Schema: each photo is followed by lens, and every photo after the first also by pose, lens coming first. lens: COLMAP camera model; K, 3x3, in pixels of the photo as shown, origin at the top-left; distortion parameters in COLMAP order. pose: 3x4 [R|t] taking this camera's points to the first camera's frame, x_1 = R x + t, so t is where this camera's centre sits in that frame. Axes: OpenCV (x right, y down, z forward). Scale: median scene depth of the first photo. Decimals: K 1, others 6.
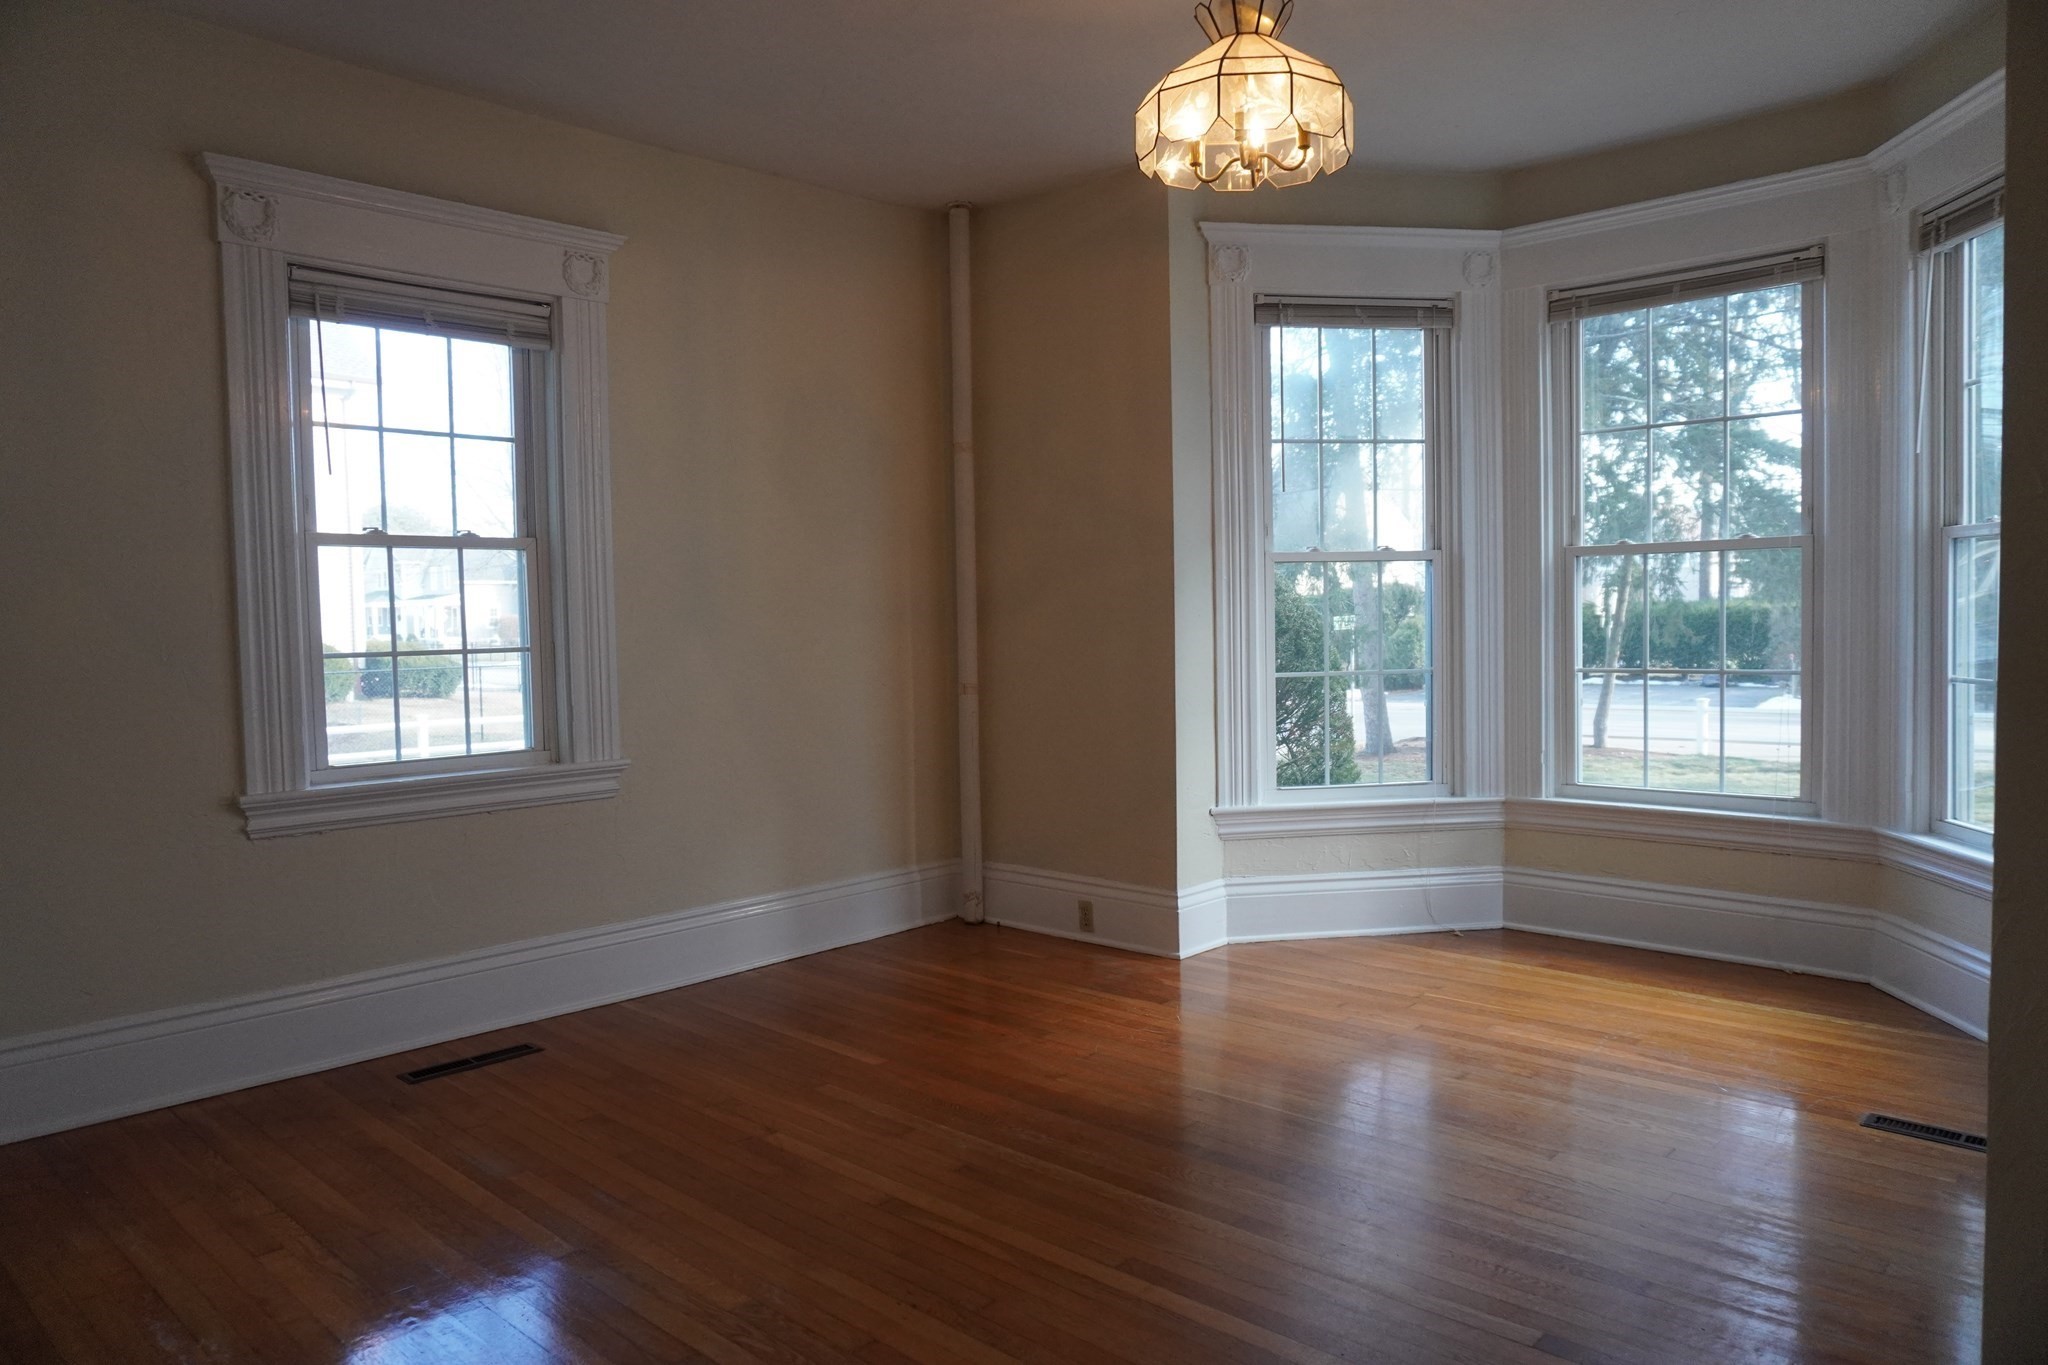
lens RADIAL K [[1369.3, 0, 1030.4], [0, 1369.3, 677.6], [0, 0, 1]] dist [-0.043885, 0.028910]
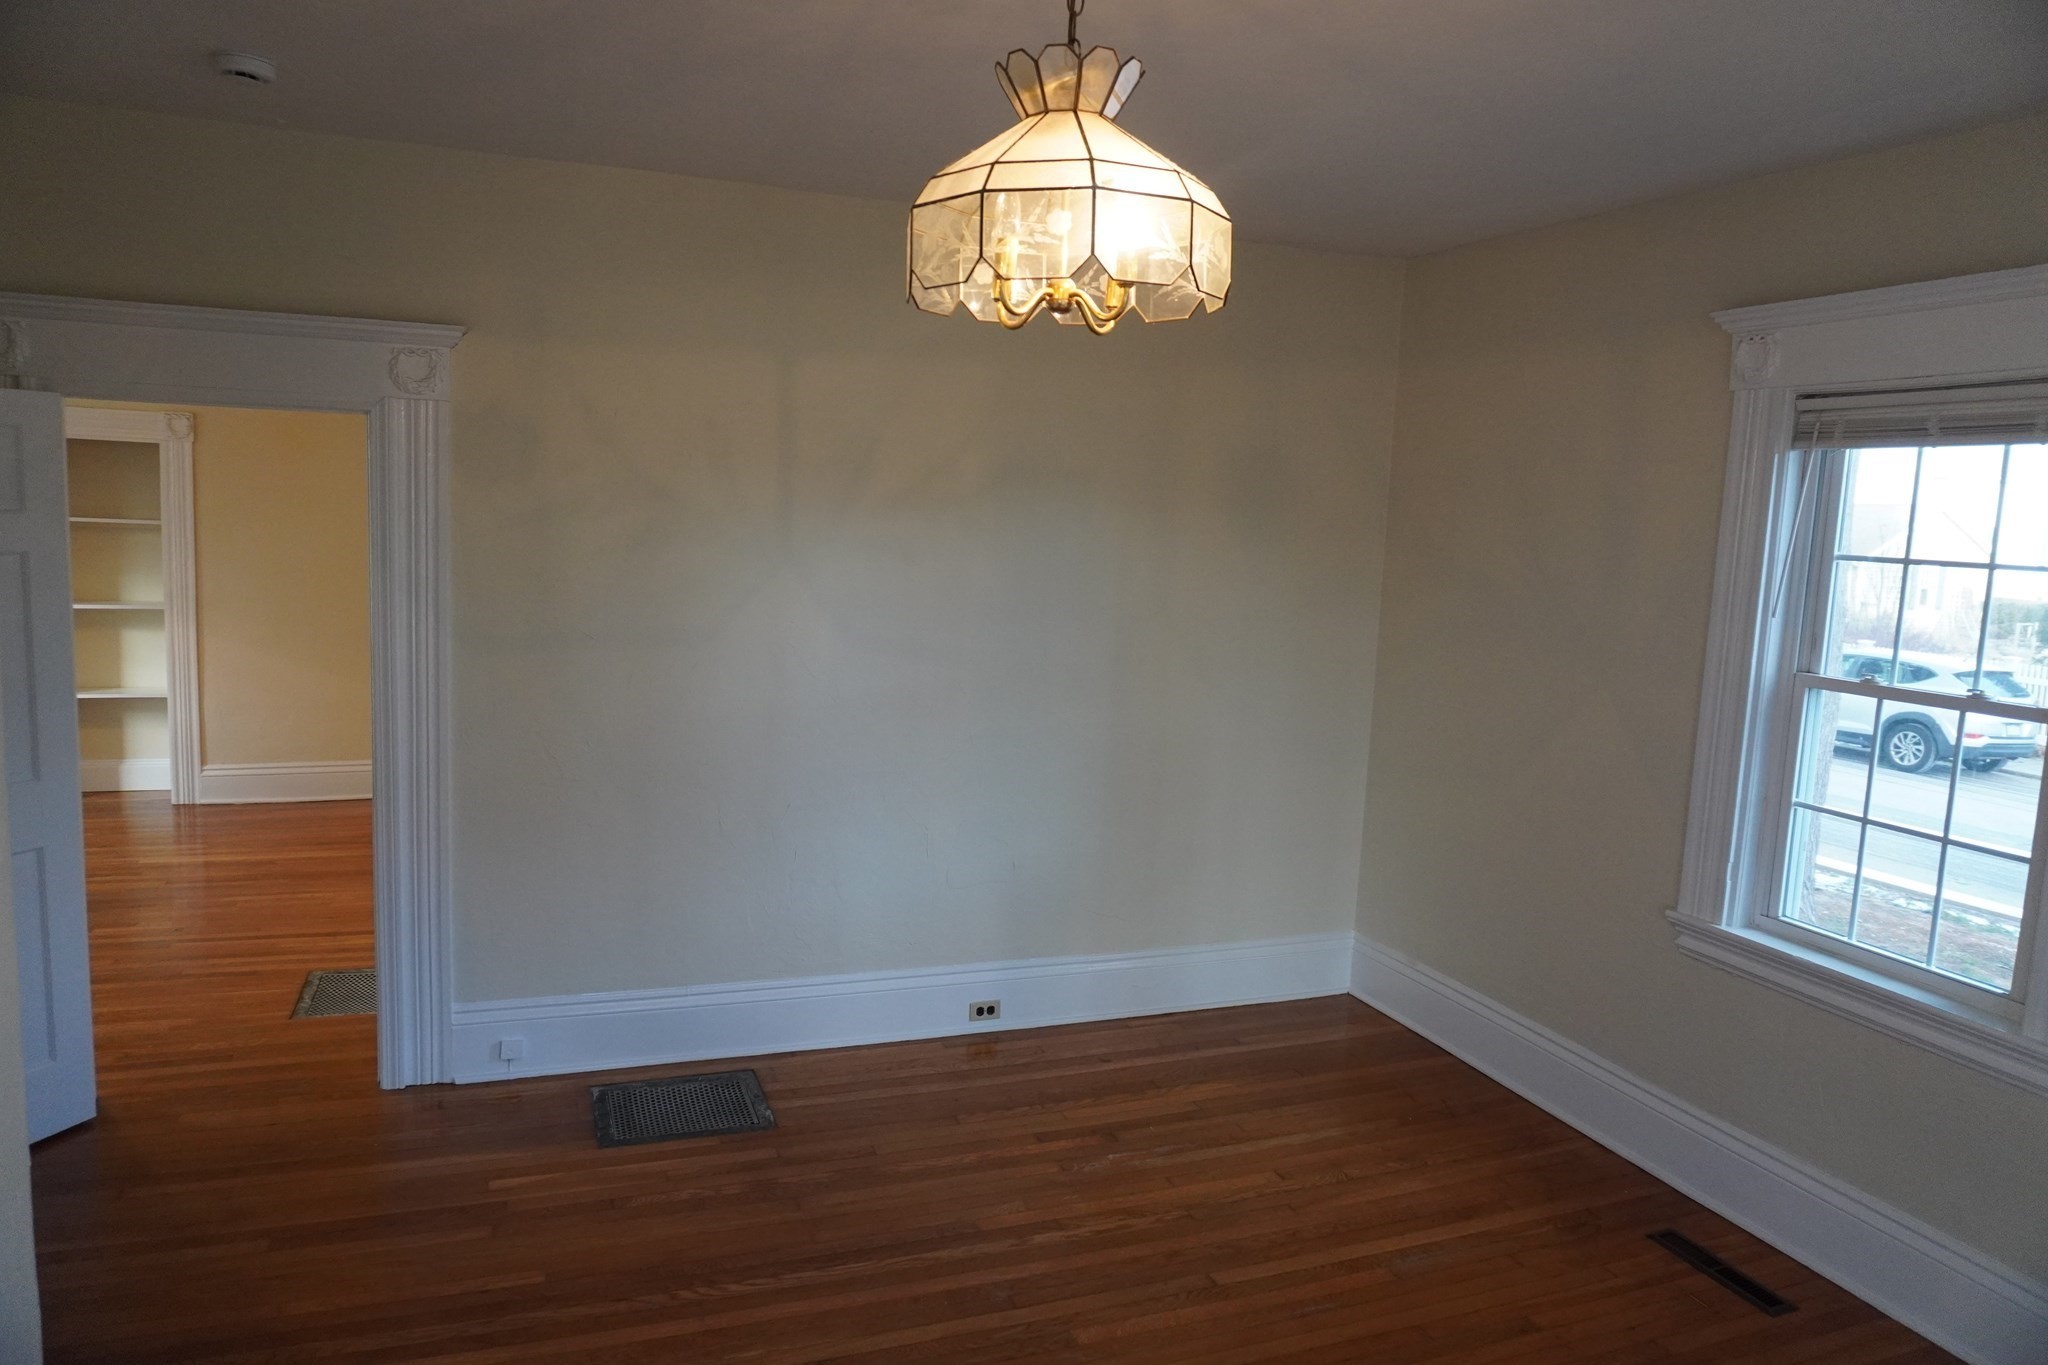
lens RADIAL K [[1369.3, 0, 1029.0], [0, 1369.3, 681.1], [0, 0, 1]] dist [-0.043885, 0.028910]
pose [[-0.434351, 0.106812, -0.894388, 0.482713], [-0.078461, 0.984684, 0.155699, -0.180923], [0.897320, 0.137803, -0.419318, 0.797363]]
